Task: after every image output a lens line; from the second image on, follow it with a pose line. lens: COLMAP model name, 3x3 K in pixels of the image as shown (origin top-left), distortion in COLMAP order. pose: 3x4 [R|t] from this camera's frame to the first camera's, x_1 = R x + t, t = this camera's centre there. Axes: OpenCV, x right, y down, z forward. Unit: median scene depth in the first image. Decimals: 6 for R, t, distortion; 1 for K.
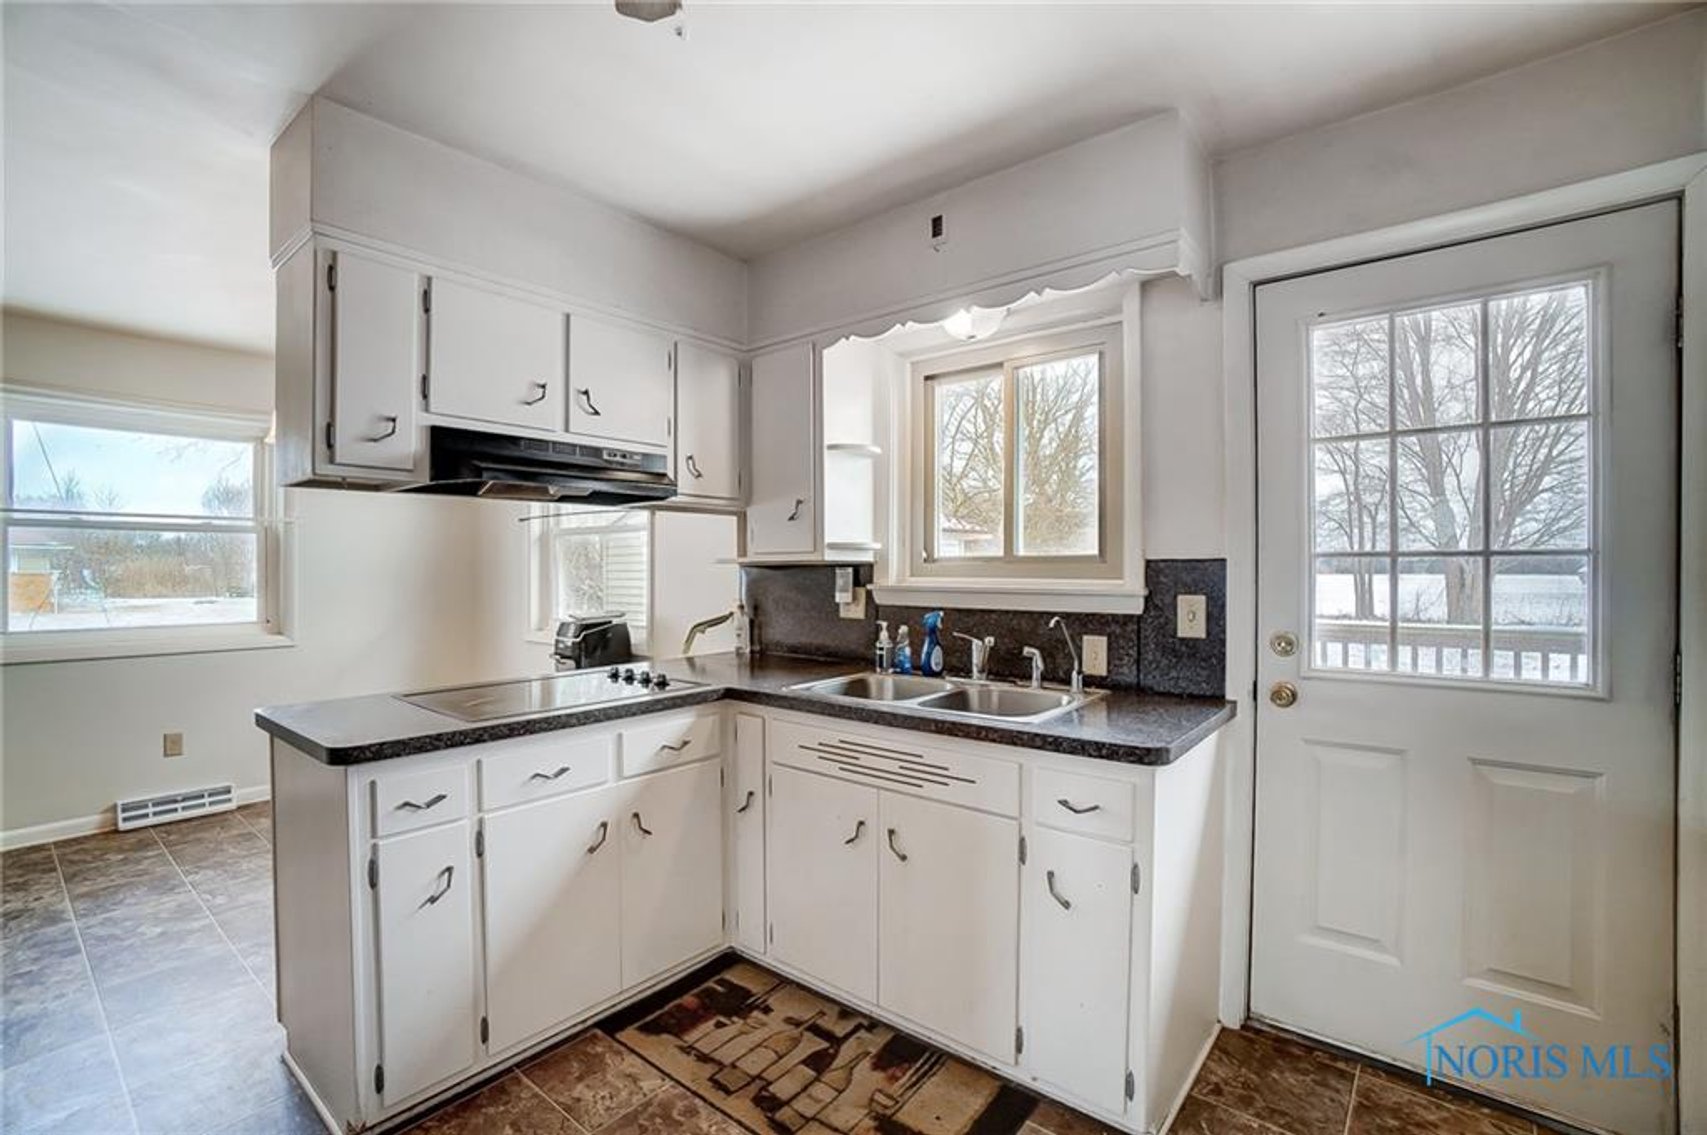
lens RADIAL K [[767.7, 0, 840.9], [0, 767.7, 579.0], [0, 0, 1]] dist [-0.045353, 0.016786]
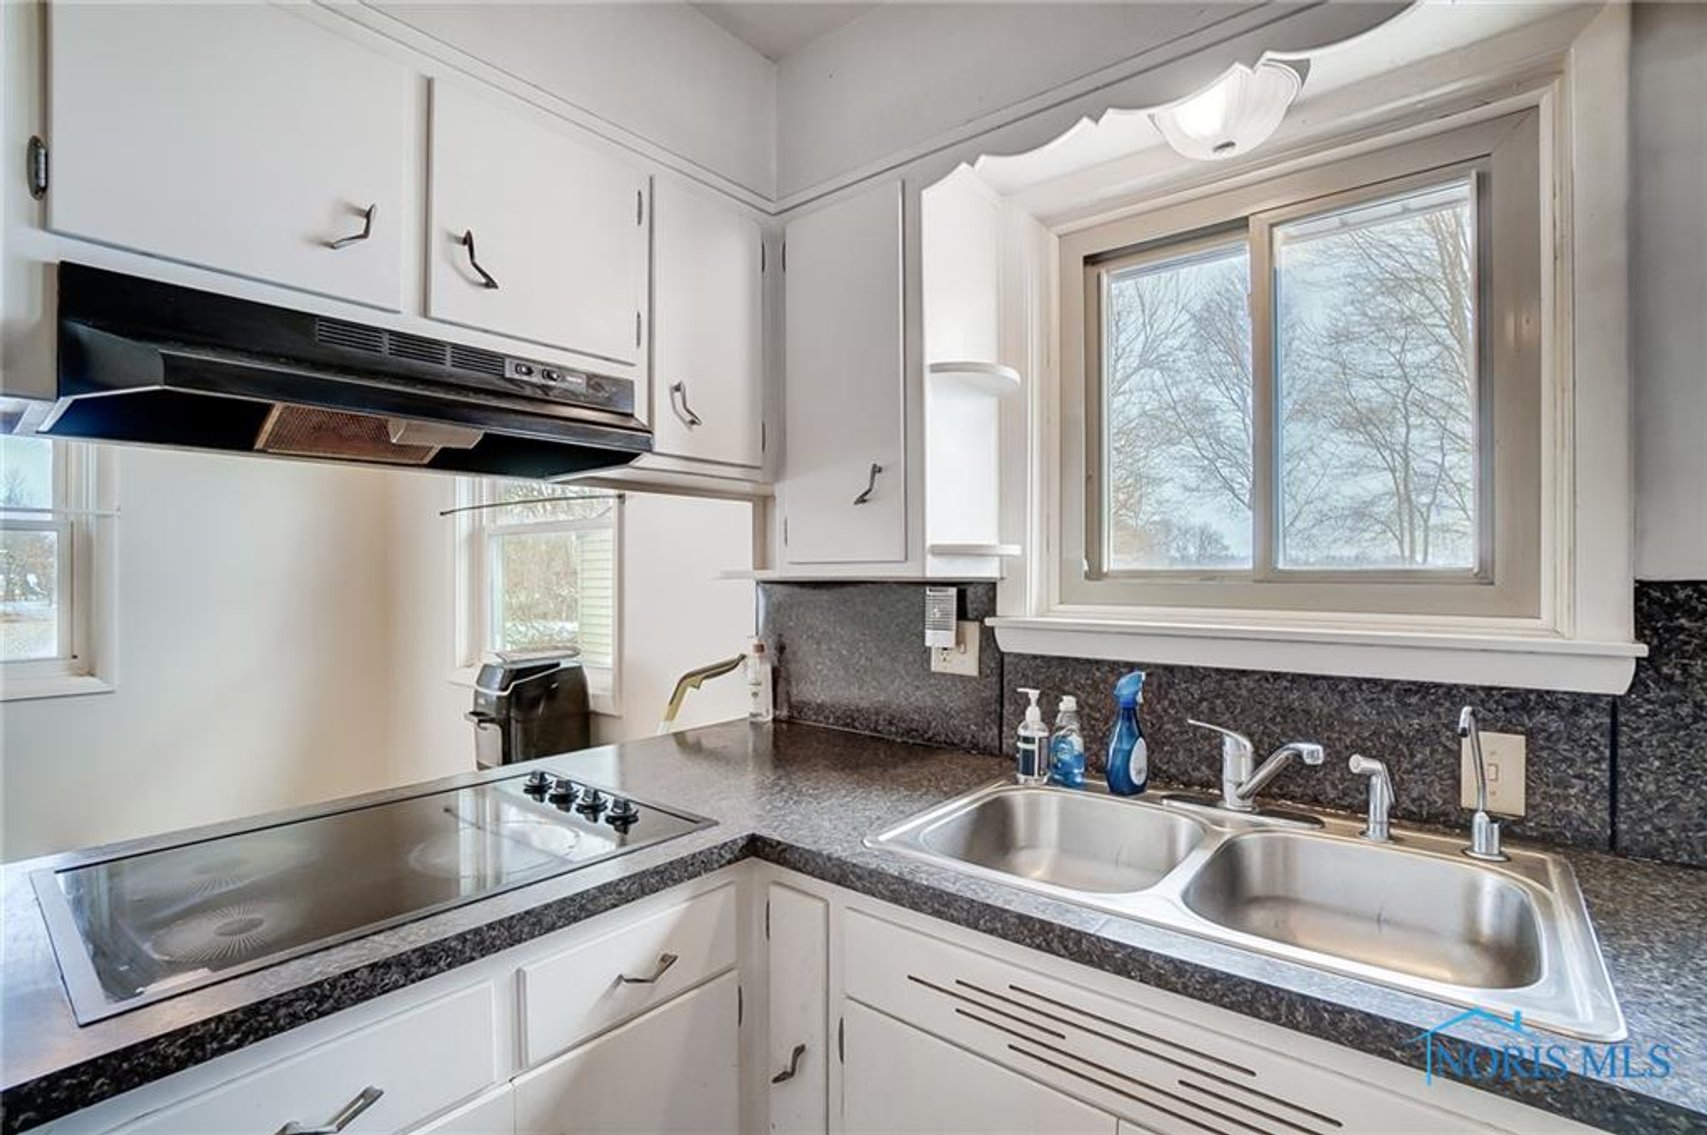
lens RADIAL K [[784.6, 0, 828.2], [0, 784.6, 582.0], [0, 0, 1]] dist [-0.033989, 0.001508]
pose [[0.999995, 0.001527, -0.002746, -0.088854], [-0.001532, 0.999998, -0.001597, -0.019970], [0.002743, 0.001601, 0.999995, 0.449439]]
